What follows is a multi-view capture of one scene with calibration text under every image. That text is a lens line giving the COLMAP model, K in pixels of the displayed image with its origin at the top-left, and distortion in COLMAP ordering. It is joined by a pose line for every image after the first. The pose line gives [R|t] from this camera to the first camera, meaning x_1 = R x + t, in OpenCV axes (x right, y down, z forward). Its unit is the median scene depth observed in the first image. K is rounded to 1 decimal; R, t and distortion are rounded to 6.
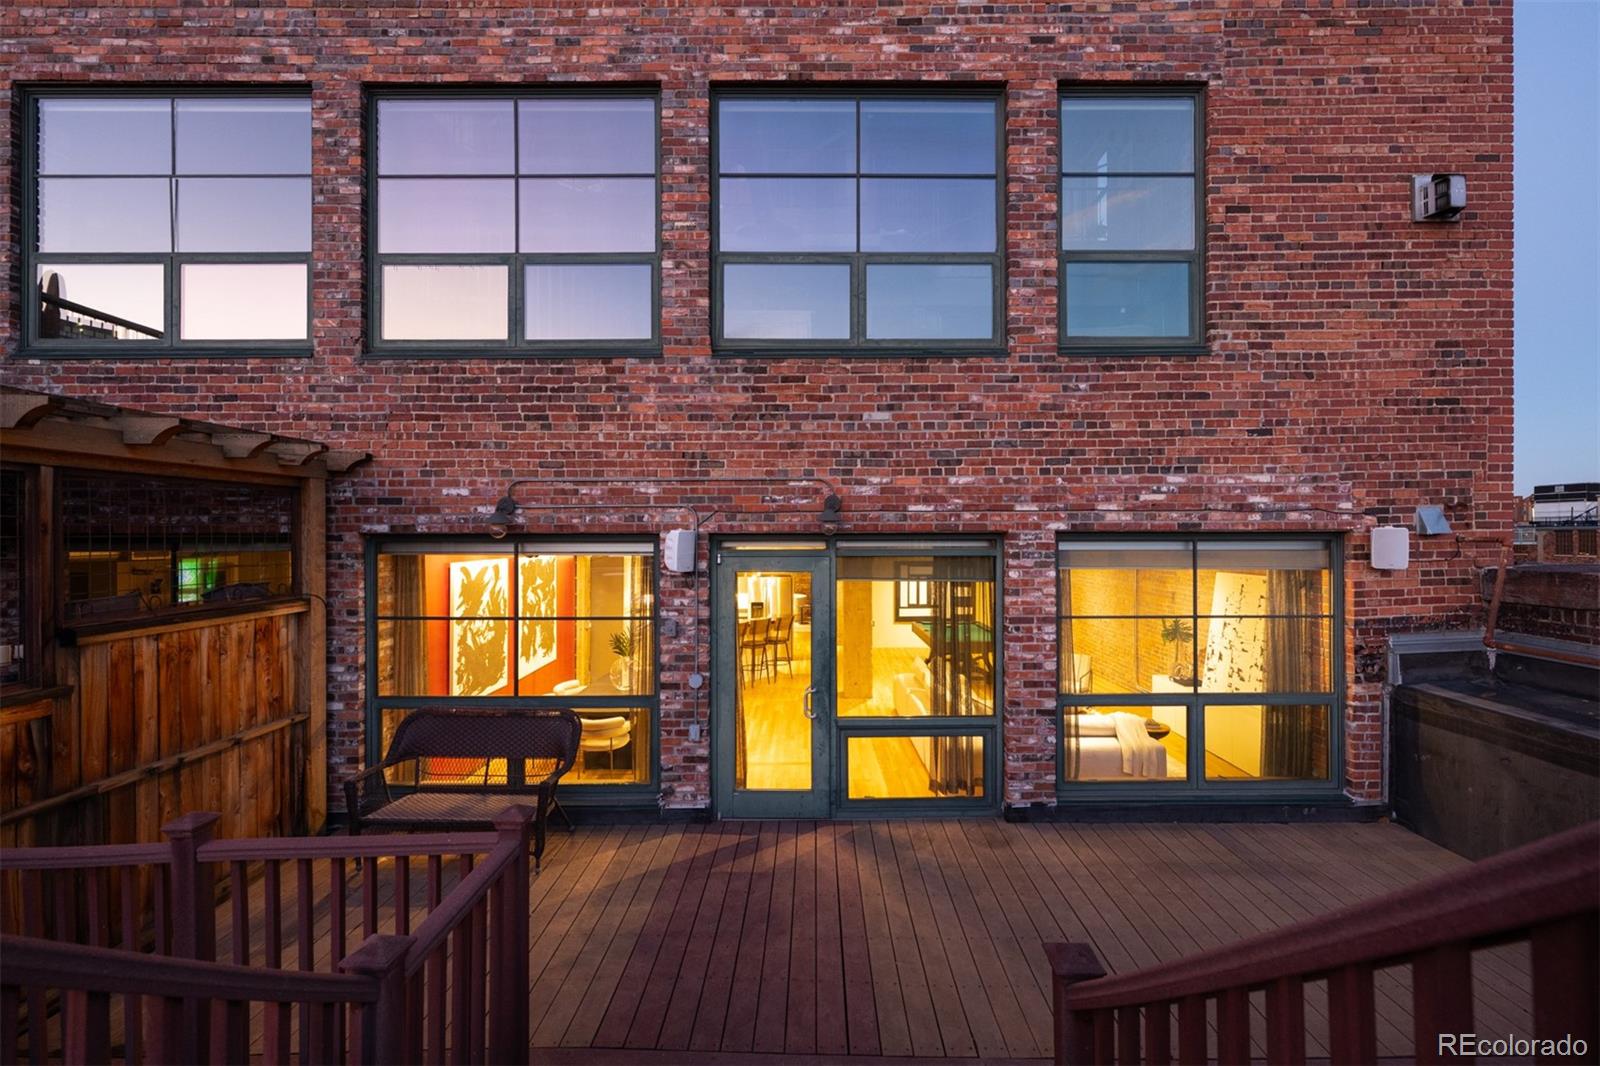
lens RADIAL K [[658.5, 0, 801.1], [0, 658.5, 533.8], [0, 0, 1]] dist [-0.000820, 0.003643]
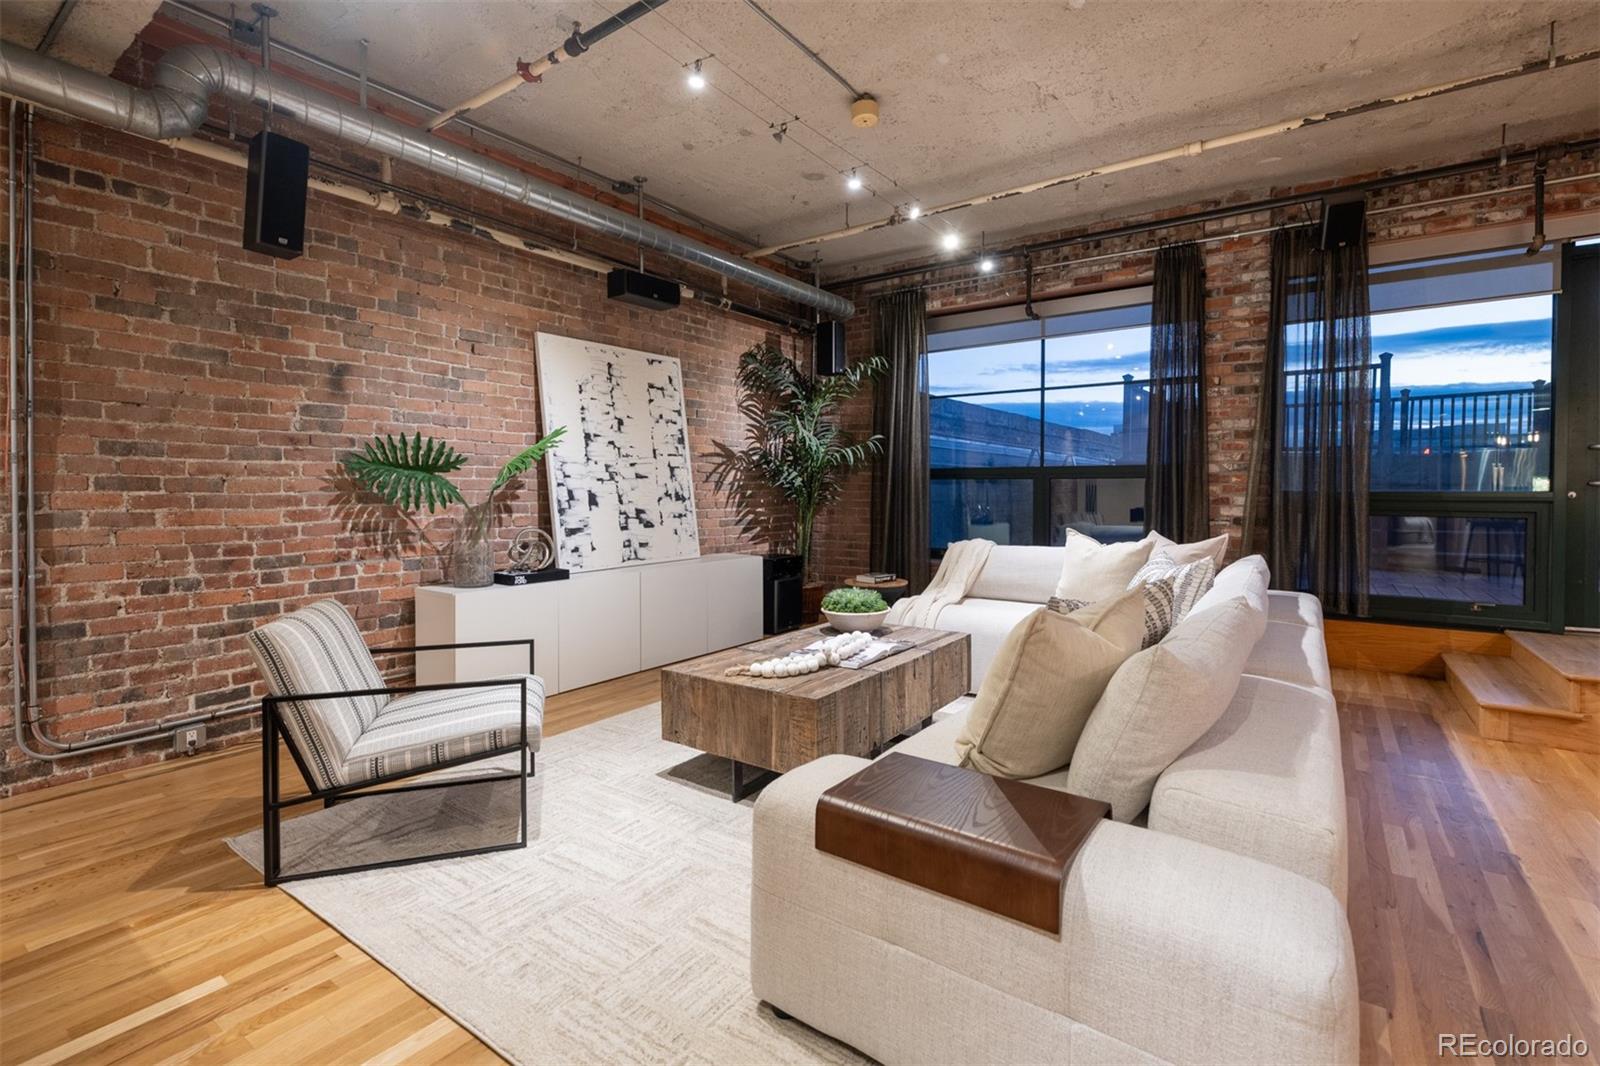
lens RADIAL K [[708.9, 0, 812.2], [0, 708.9, 506.2], [0, 0, 1]] dist [-0.002028, 0.000212]
pose [[-0.822911, -0.012155, 0.568040, 0.215282], [0.003267, 0.999653, 0.026124, 0.211449], [-0.568160, 0.023353, -0.822586, 1.614329]]
